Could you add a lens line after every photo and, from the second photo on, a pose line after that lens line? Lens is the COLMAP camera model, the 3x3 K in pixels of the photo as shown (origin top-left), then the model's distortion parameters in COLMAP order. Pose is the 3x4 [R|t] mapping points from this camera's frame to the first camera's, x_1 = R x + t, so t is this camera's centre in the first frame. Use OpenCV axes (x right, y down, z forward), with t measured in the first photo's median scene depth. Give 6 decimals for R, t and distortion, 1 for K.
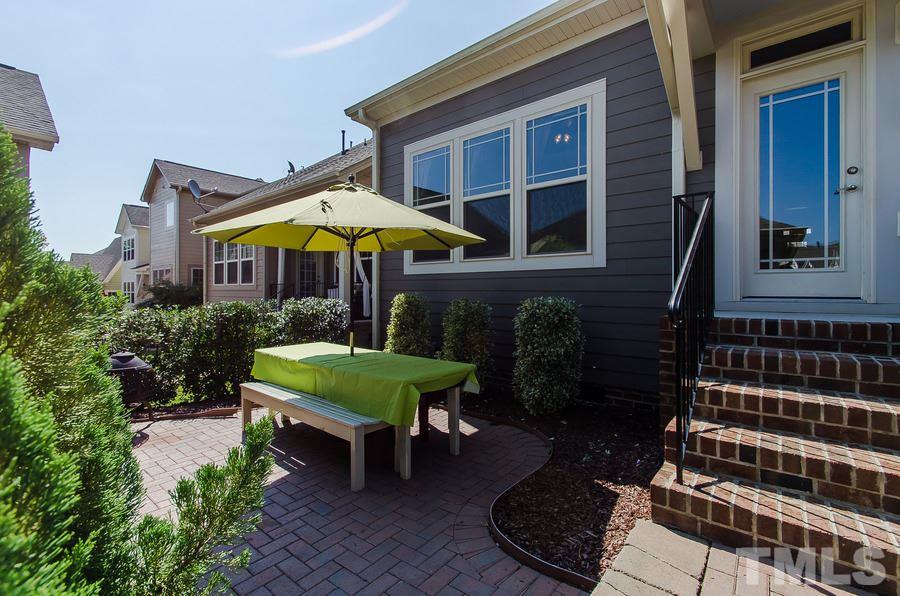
lens RADIAL K [[396.4, 0, 450.5], [0, 396.4, 293.8], [0, 0, 1]] dist [0.004393, 0.000448]
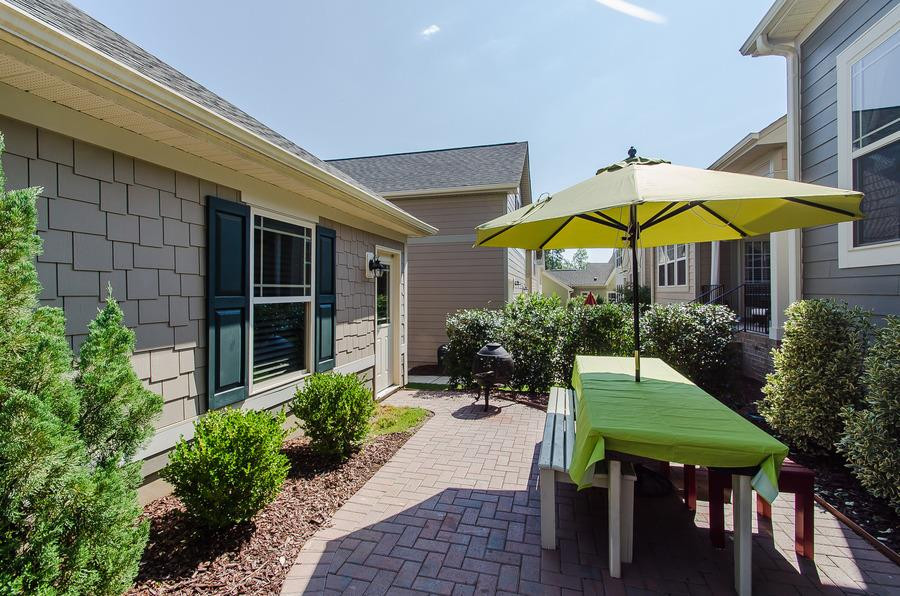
lens RADIAL K [[396.4, 0, 452.1], [0, 396.4, 292.7], [0, 0, 1]] dist [0.004393, 0.000448]
pose [[0.428919, -0.000951, -0.903342, 0.176974], [-0.003196, 0.999992, -0.002570, -0.007589], [0.903337, 0.003989, 0.428913, 0.205354]]
